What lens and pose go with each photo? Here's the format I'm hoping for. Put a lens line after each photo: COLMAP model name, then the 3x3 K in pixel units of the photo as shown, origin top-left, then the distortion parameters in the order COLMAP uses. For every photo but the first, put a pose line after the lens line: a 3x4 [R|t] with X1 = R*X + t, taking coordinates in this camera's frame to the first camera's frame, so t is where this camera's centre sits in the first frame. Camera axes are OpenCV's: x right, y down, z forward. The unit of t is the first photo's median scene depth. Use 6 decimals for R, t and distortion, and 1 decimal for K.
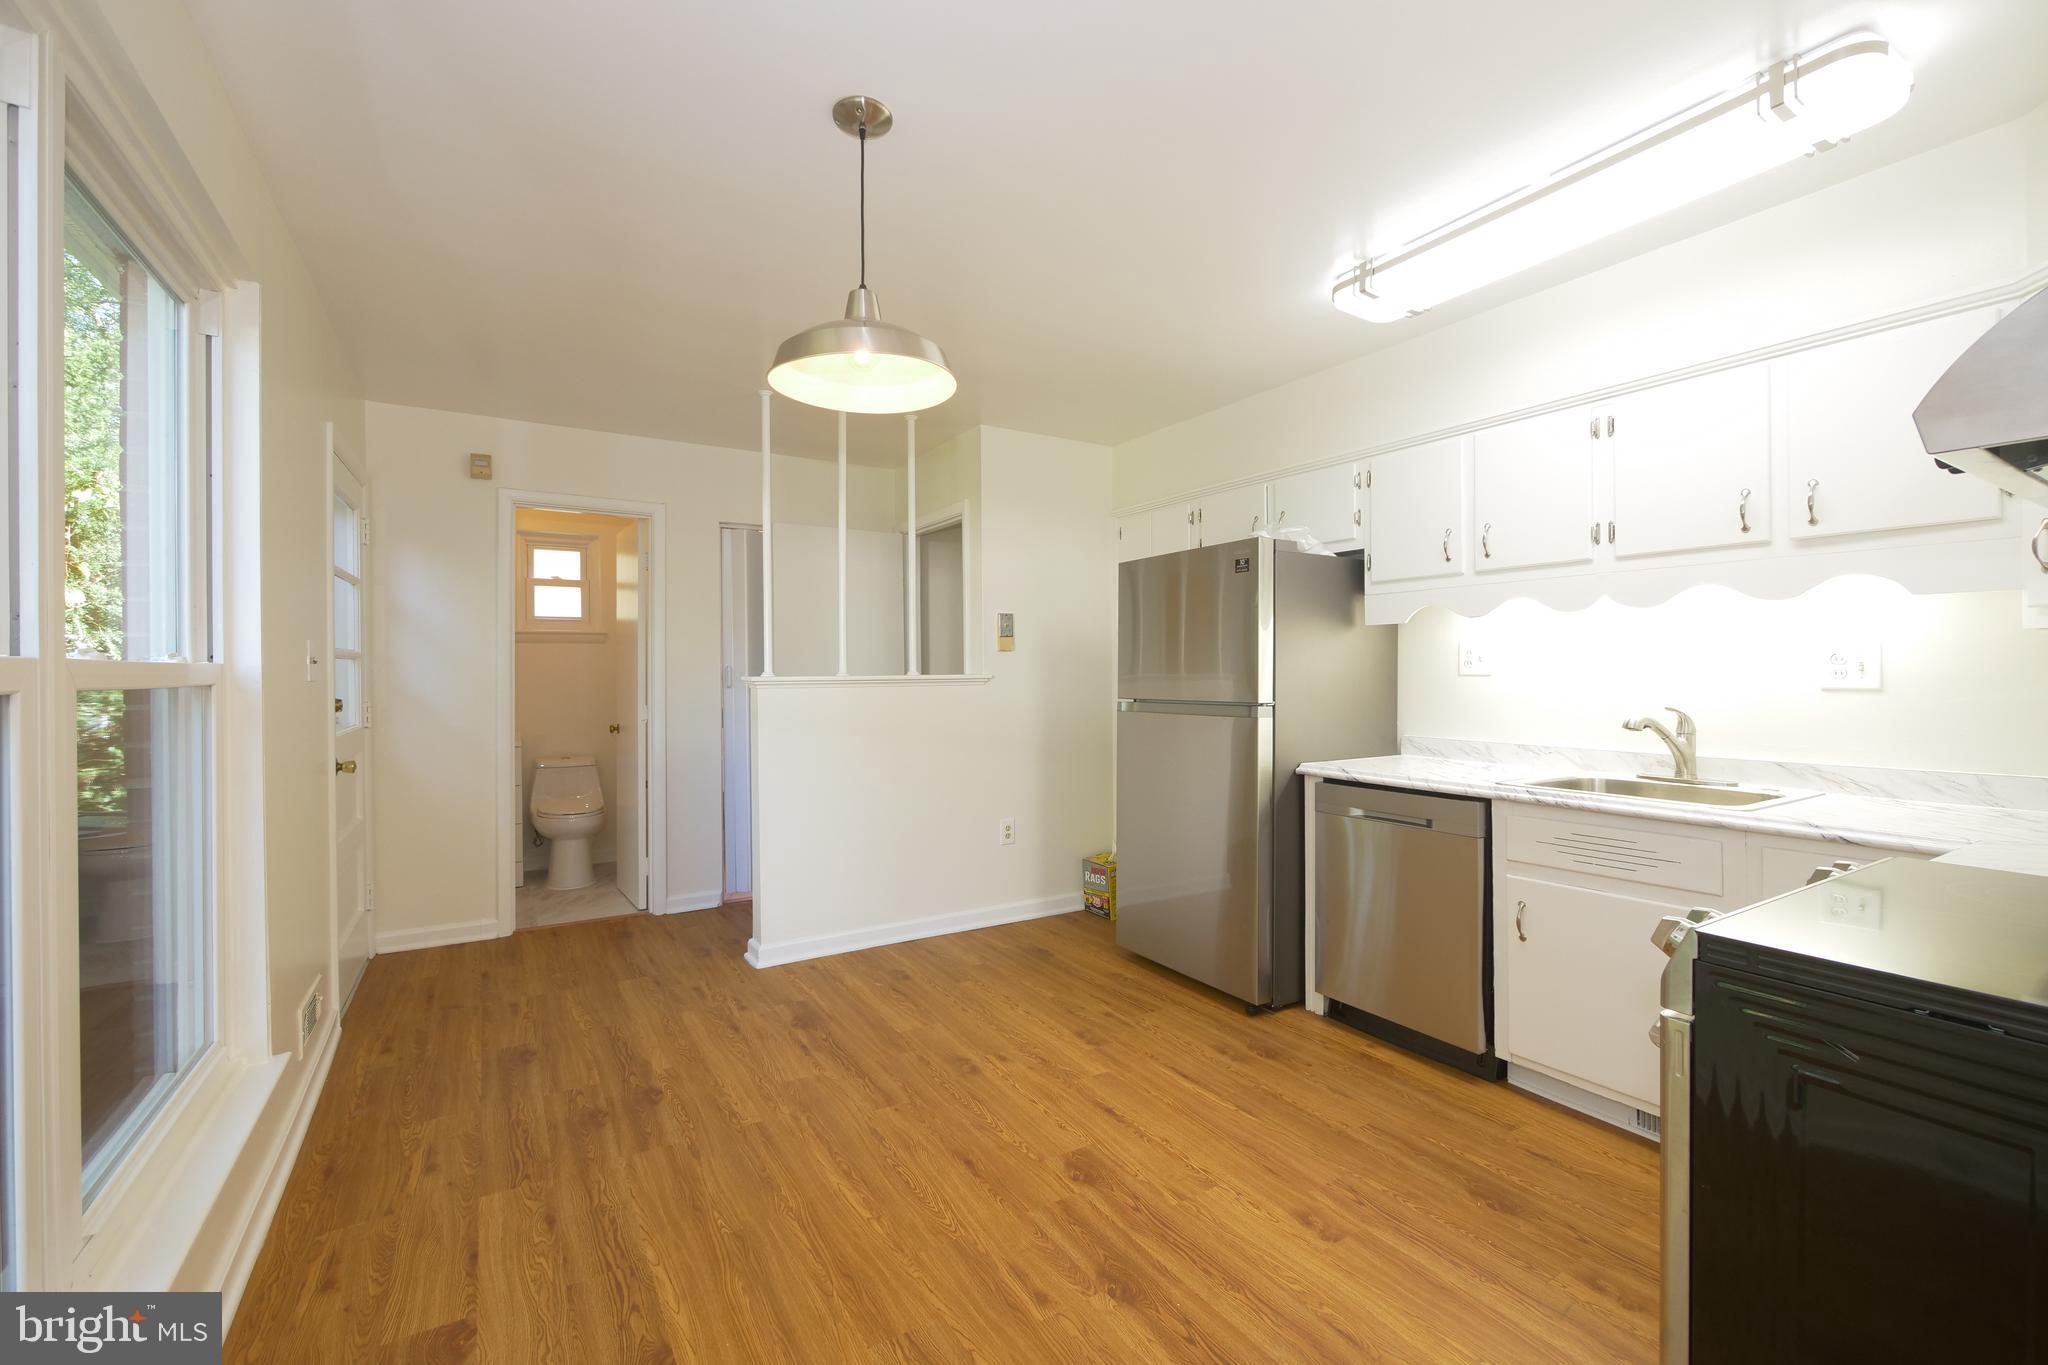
lens RADIAL K [[863.7, 0, 1023.7], [0, 863.7, 676.0], [0, 0, 1]] dist [-0.006032, 0.000759]
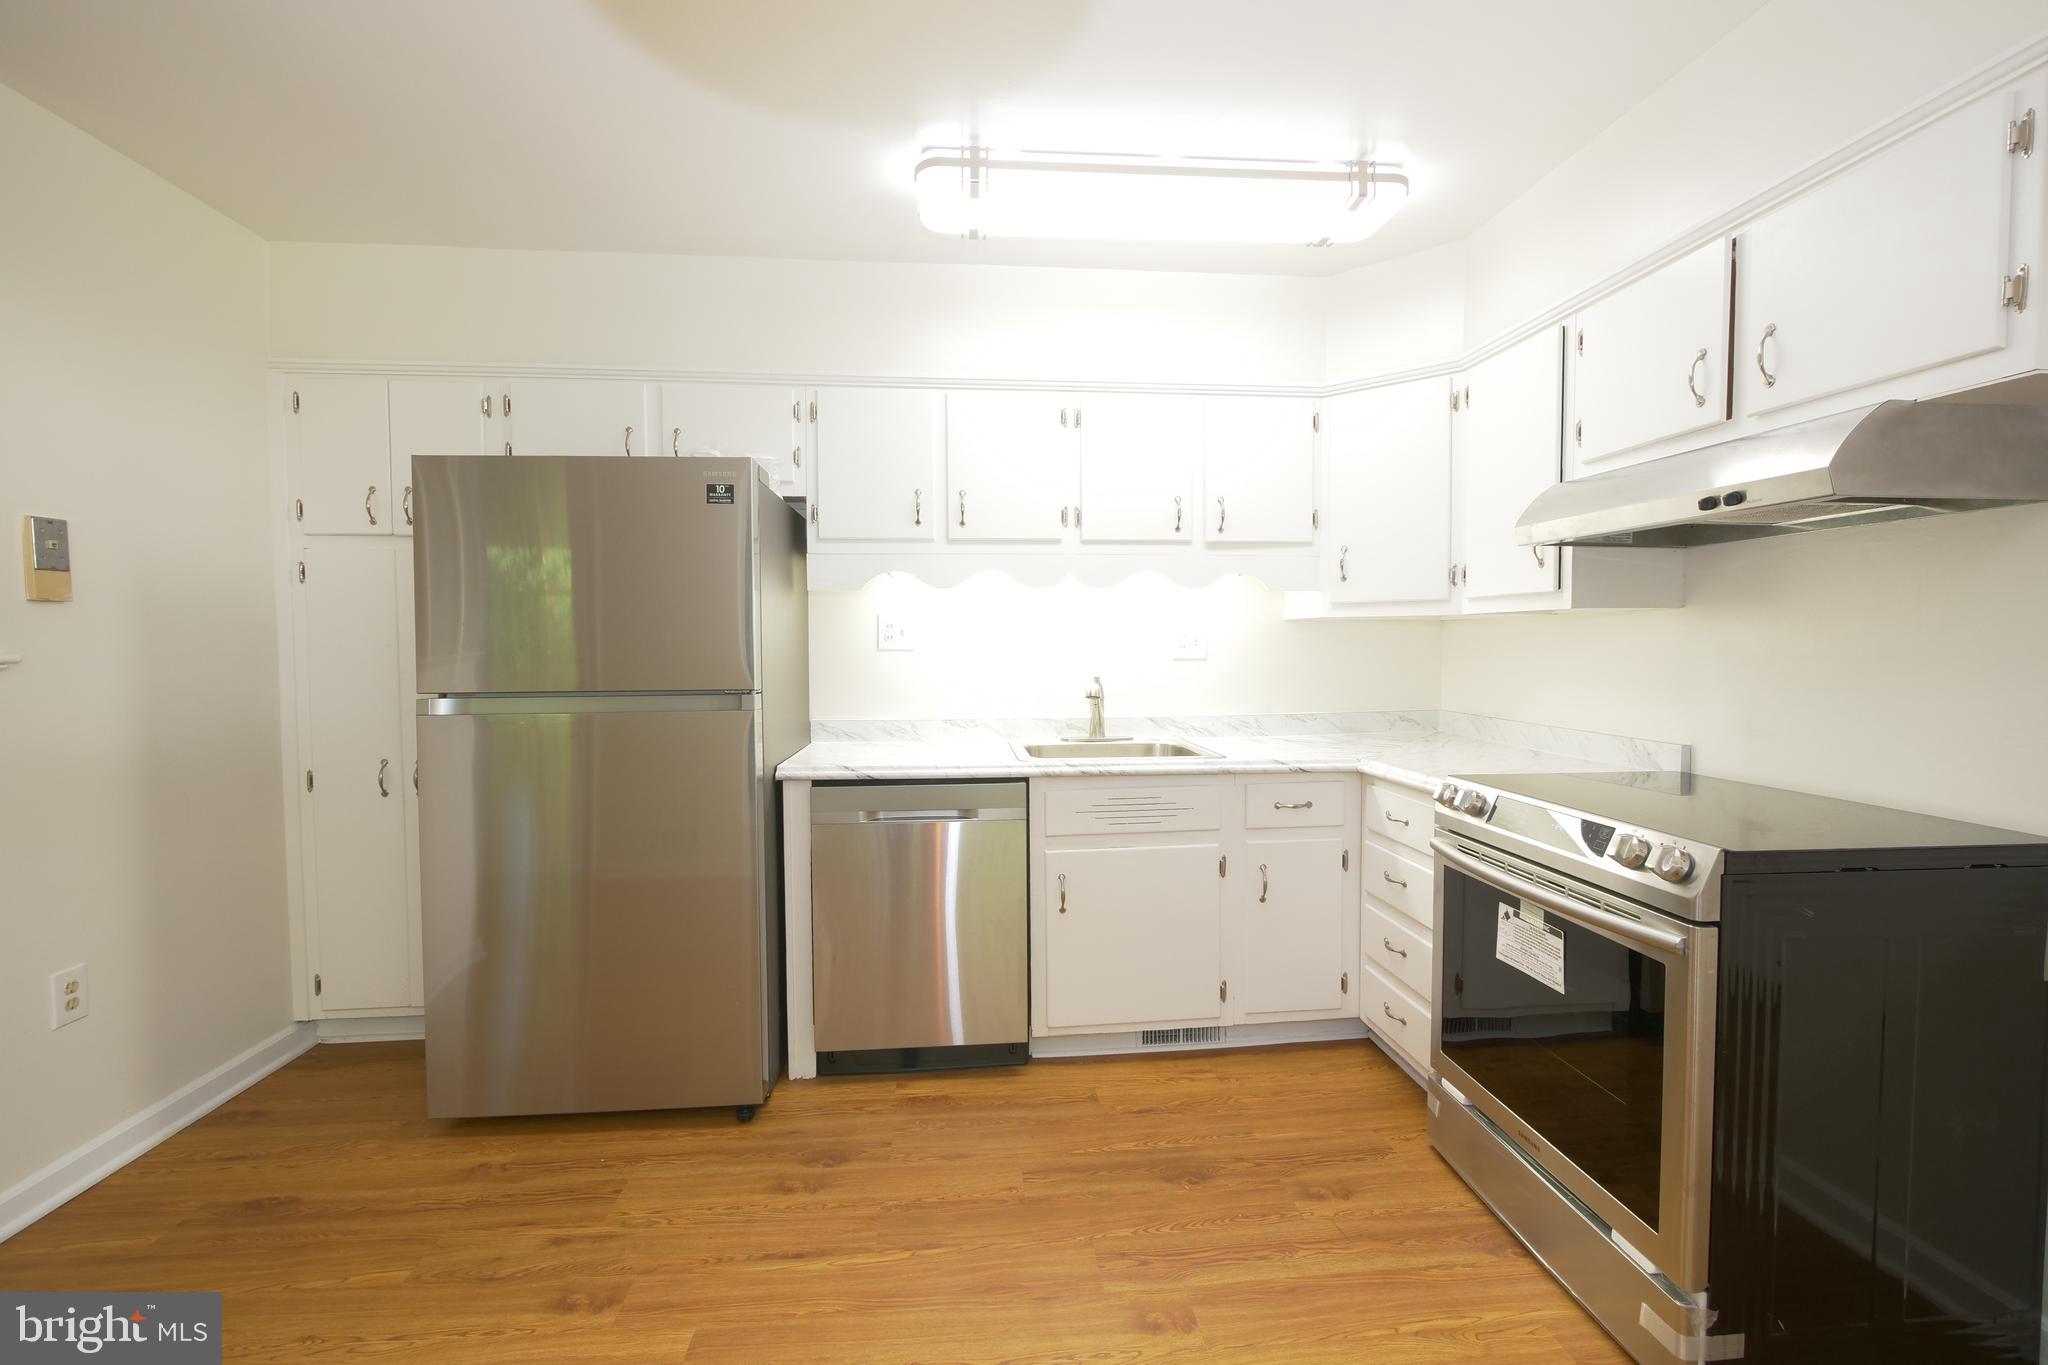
lens RADIAL K [[863.7, 0, 1028.4], [0, 863.7, 675.4], [0, 0, 1]] dist [-0.006032, 0.000759]
pose [[0.446109, -0.030453, 0.894460, -0.380856], [0.006882, 0.999508, 0.030597, -0.001688], [-0.894952, -0.007494, 0.446099, 0.669125]]
